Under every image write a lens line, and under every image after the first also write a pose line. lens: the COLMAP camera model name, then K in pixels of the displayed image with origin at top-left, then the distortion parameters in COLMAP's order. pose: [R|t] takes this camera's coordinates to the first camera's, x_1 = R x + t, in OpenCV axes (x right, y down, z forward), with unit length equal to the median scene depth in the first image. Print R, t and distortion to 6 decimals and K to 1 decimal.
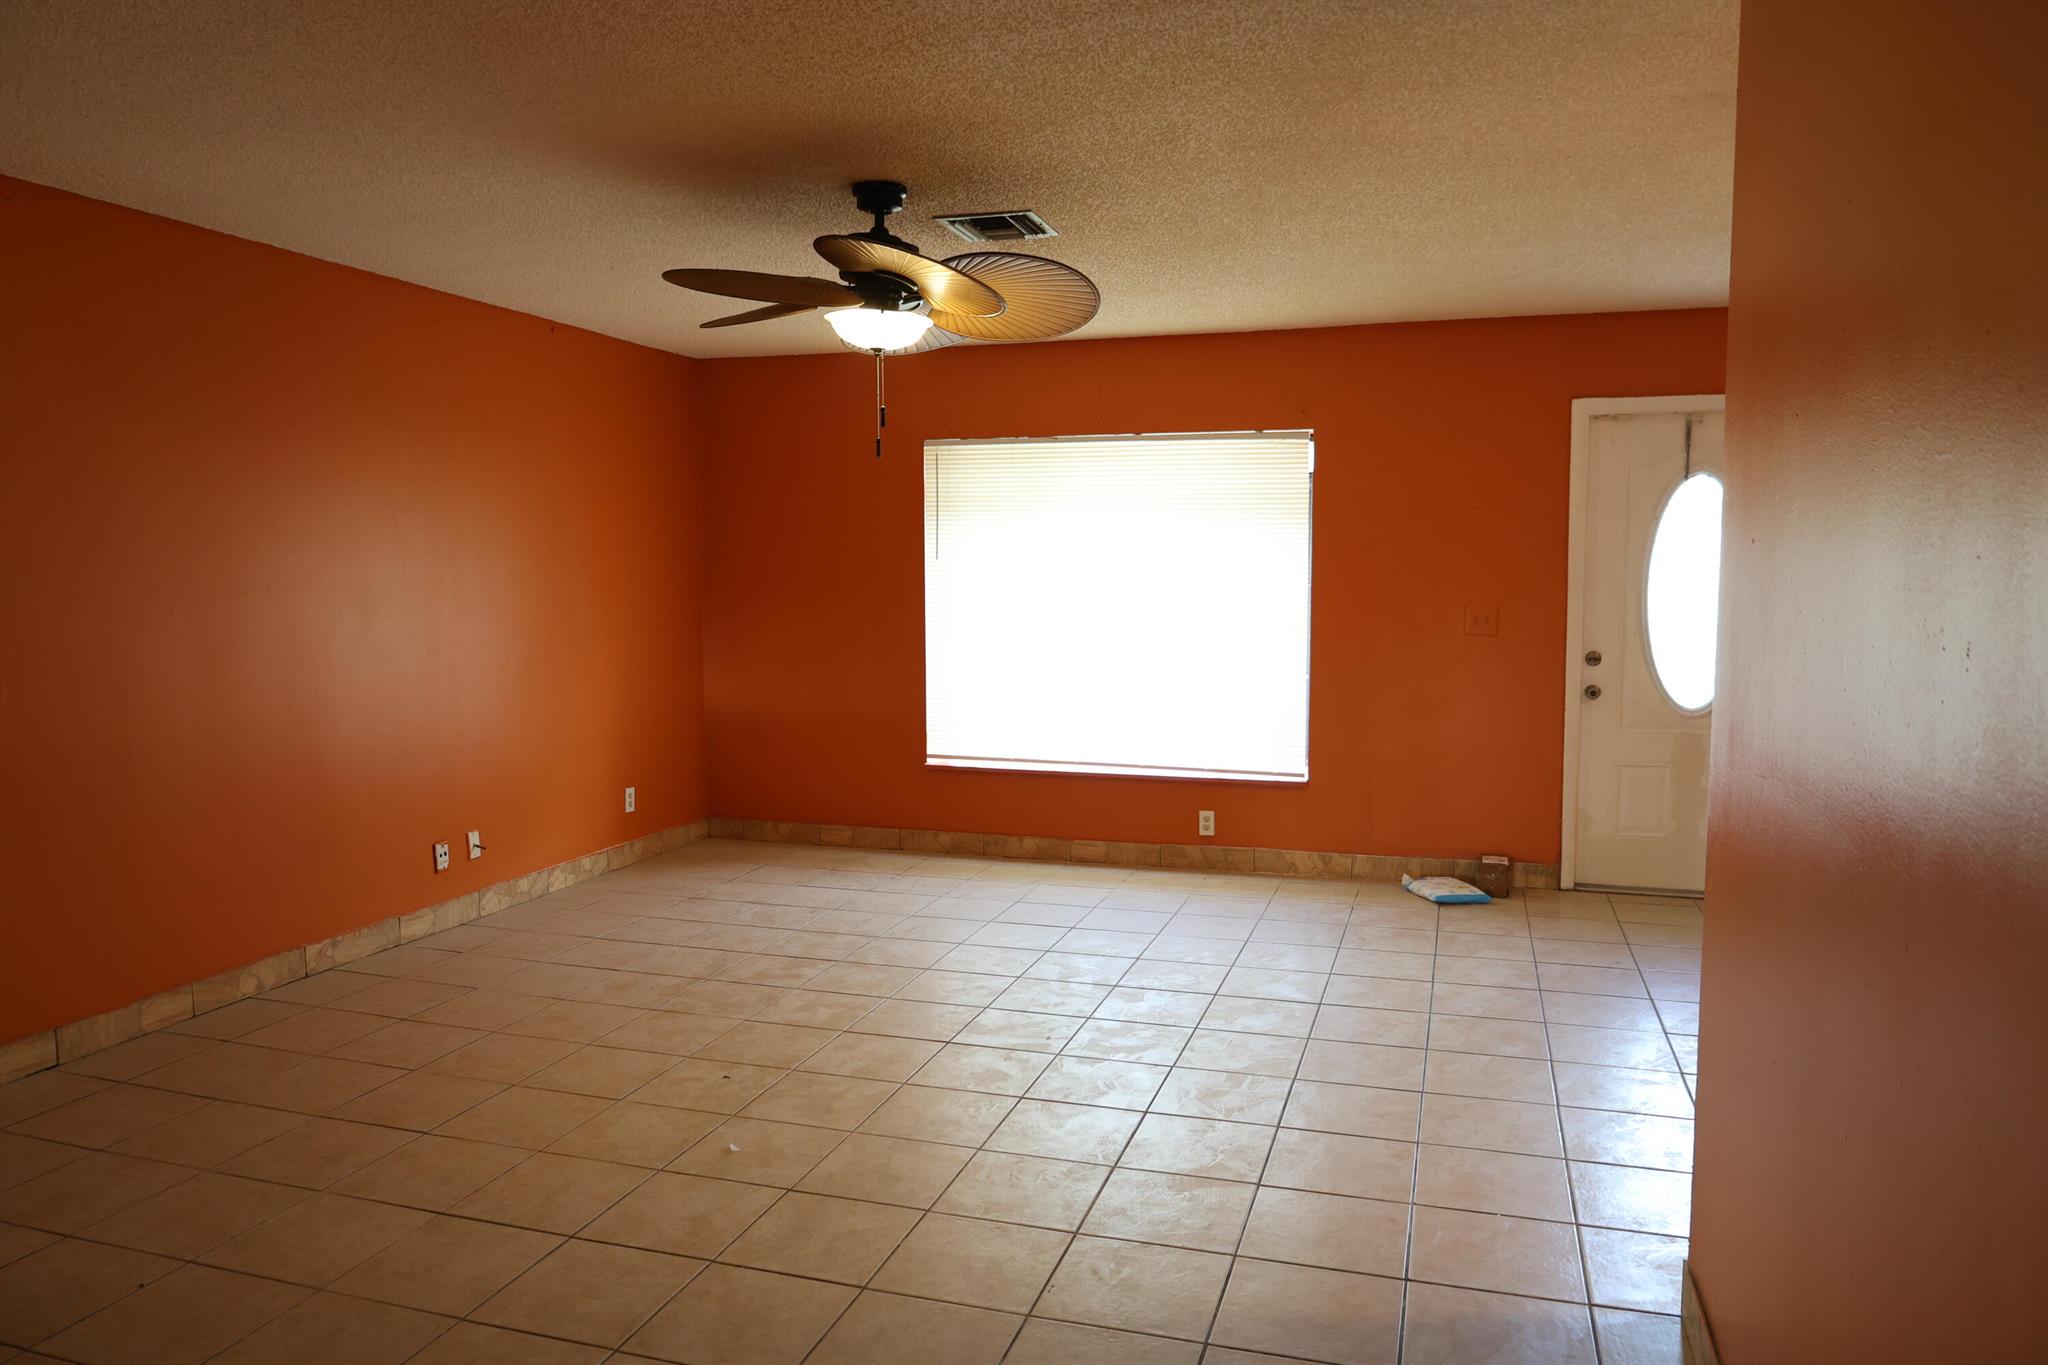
lens RADIAL K [[1382.9, 0, 1032.0], [0, 1382.9, 681.0], [0, 0, 1]] dist [-0.016463, 0.006963]
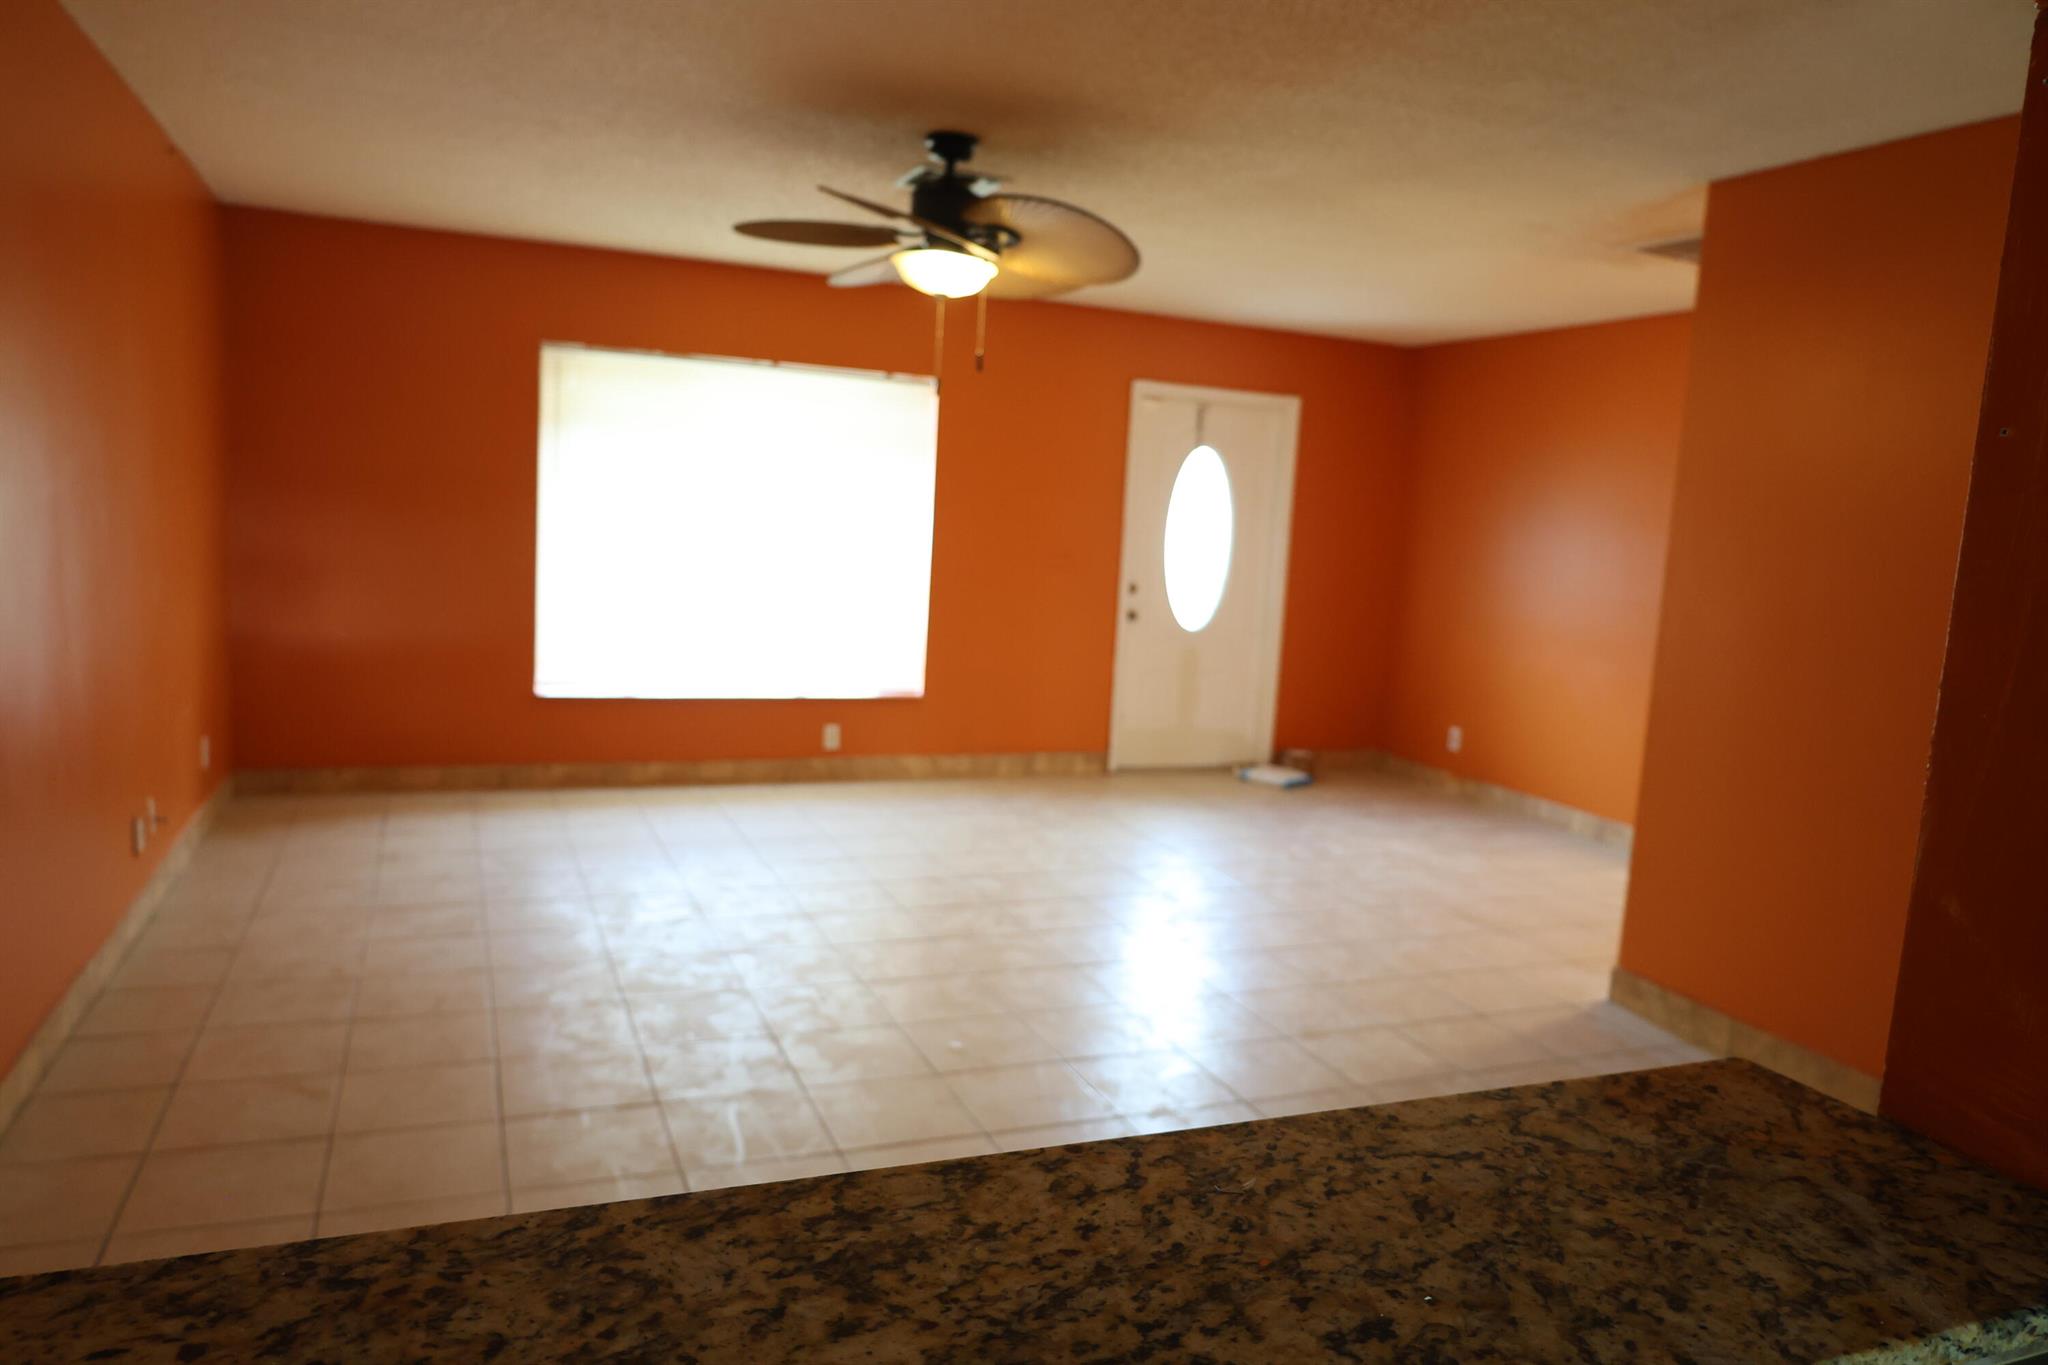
lens RADIAL K [[1390.0, 0, 1021.1], [0, 1390.0, 687.9], [0, 0, 1]] dist [-0.008177, 0.004100]
pose [[0.769837, -0.036820, 0.637178, -0.510194], [-0.006275, 0.997850, 0.065243, -0.008050], [-0.638210, -0.054225, 0.767950, 0.088465]]
